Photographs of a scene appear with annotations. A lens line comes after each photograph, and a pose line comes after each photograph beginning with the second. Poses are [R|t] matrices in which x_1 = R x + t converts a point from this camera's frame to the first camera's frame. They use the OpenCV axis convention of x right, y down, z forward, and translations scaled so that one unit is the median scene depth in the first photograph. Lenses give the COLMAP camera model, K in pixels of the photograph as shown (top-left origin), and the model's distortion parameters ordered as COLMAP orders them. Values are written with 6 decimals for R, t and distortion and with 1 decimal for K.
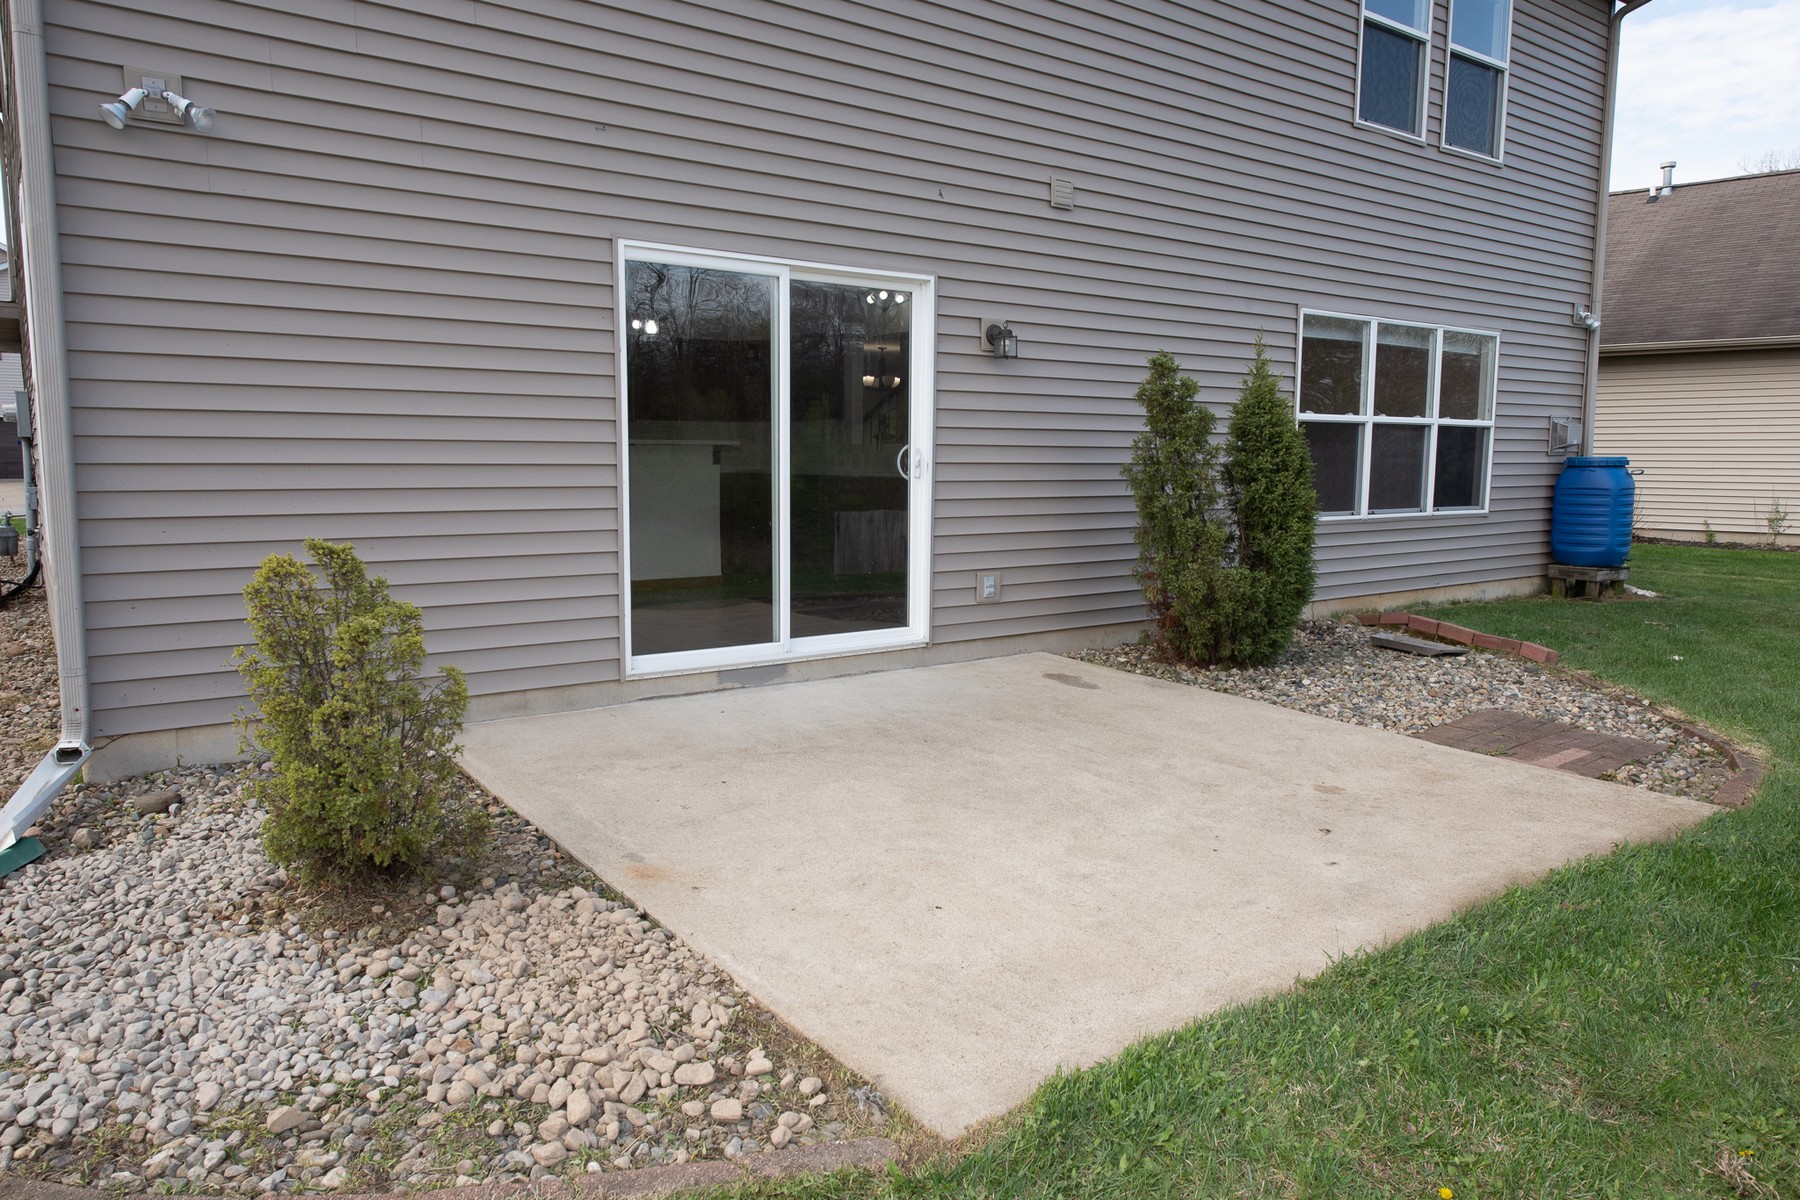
lens RADIAL K [[1189.7, 0, 899.2], [0, 1189.7, 608.3], [0, 0, 1]] dist [0.002295, -0.002553]
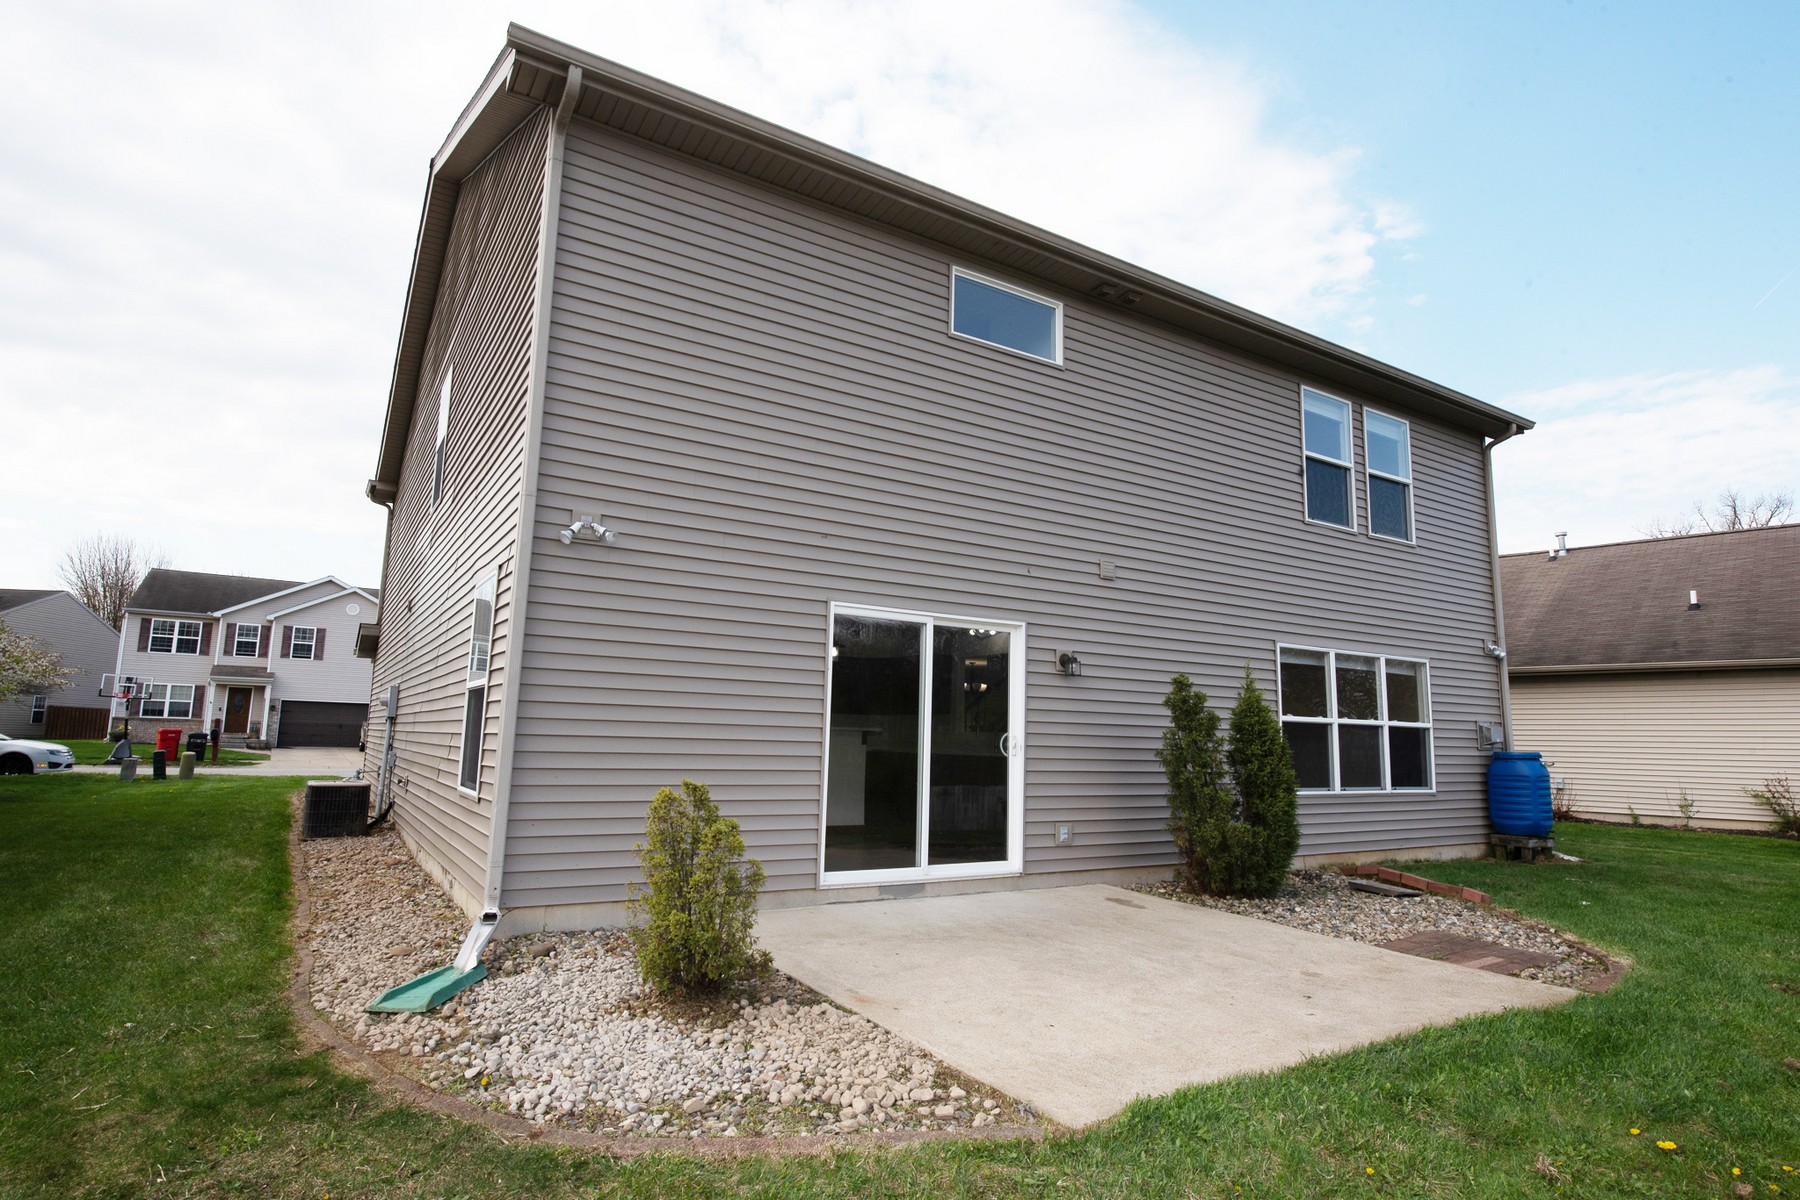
lens RADIAL K [[953.6, 0, 897.3], [0, 953.6, 605.2], [0, 0, 1]] dist [-0.004217, -0.004845]
pose [[0.997005, 0.008340, -0.076890, -0.044793], [-0.028575, 0.963547, -0.266008, 0.032272], [0.071868, 0.267408, 0.960899, -0.213478]]
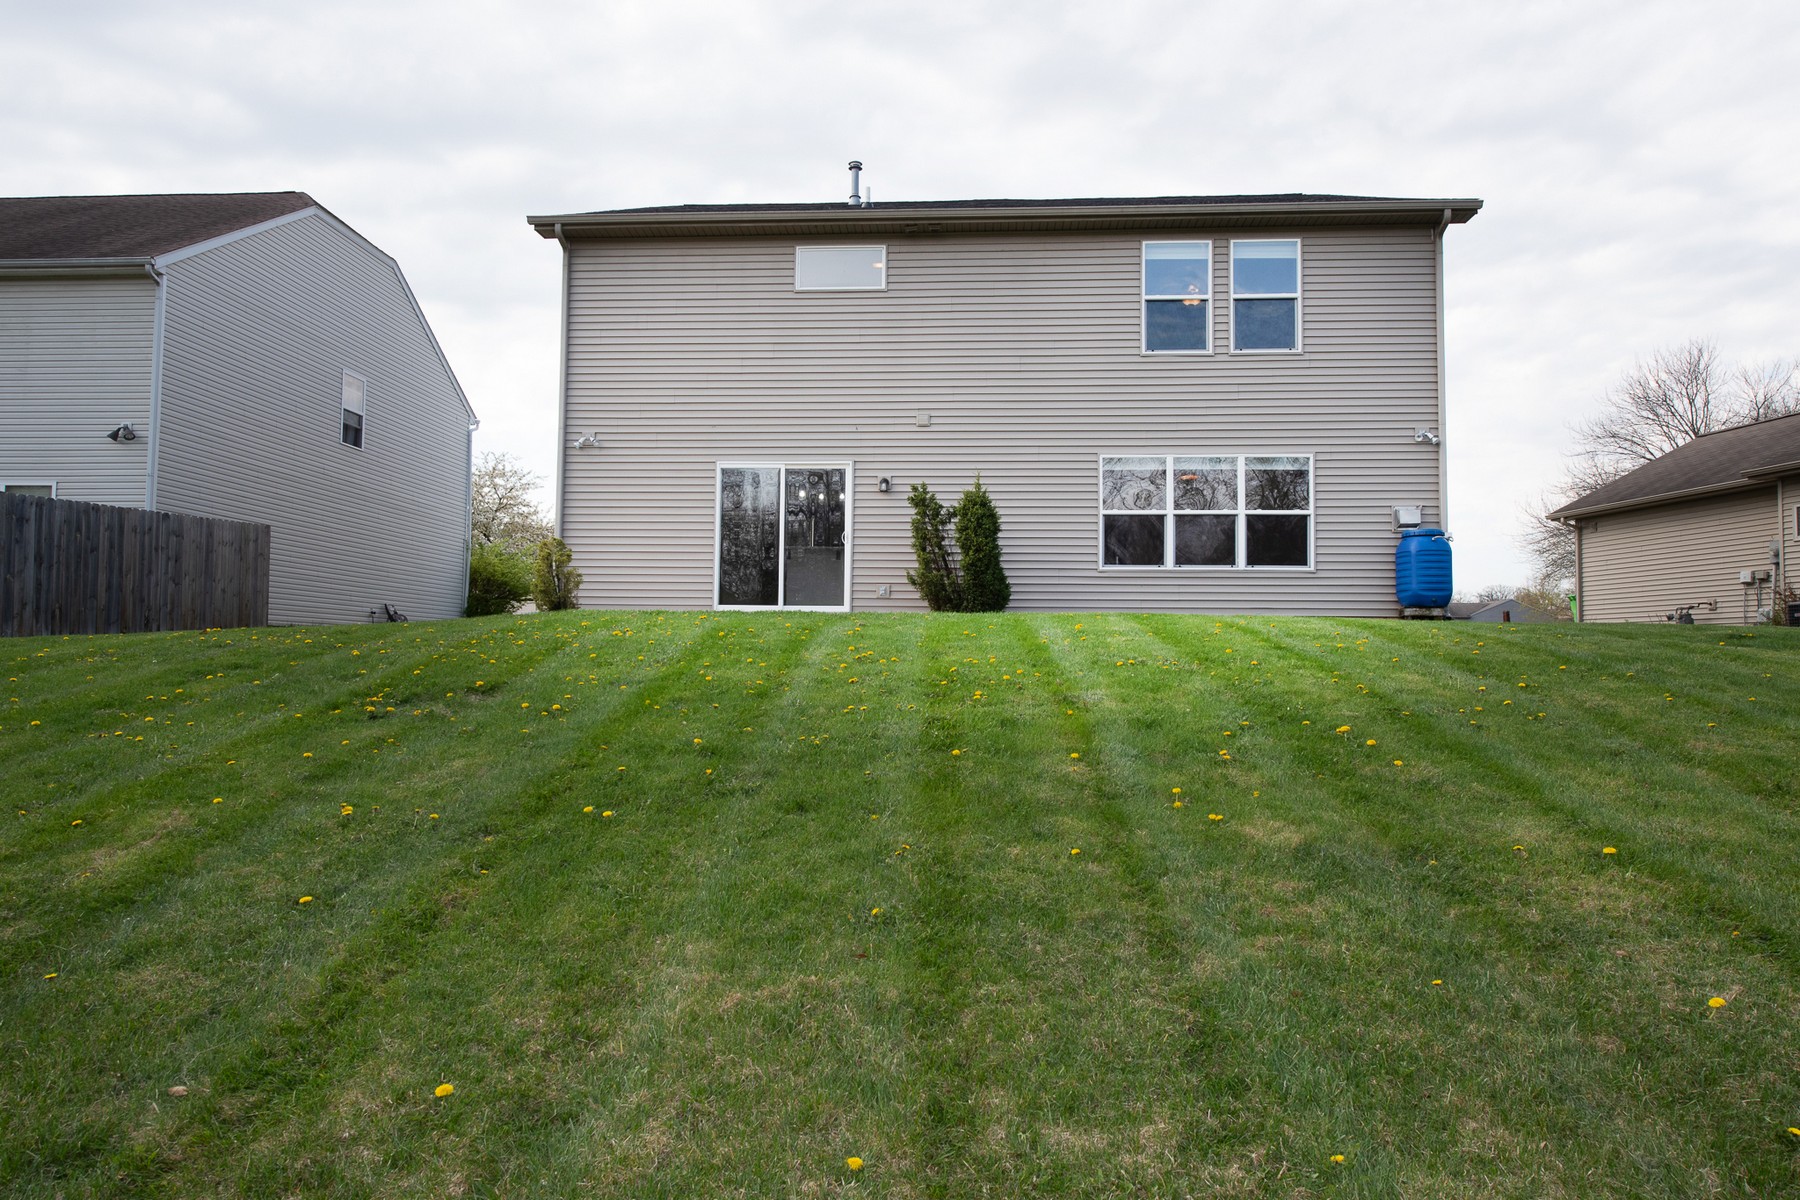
lens RADIAL K [[1189.7, 0, 898.2], [0, 1189.7, 593.0], [0, 0, 1]] dist [0.002295, -0.002553]
pose [[0.764530, -0.021587, -0.644226, 1.881969], [-0.086752, 0.986900, -0.136022, 0.353279], [0.638724, 0.159881, 0.752642, -0.833640]]
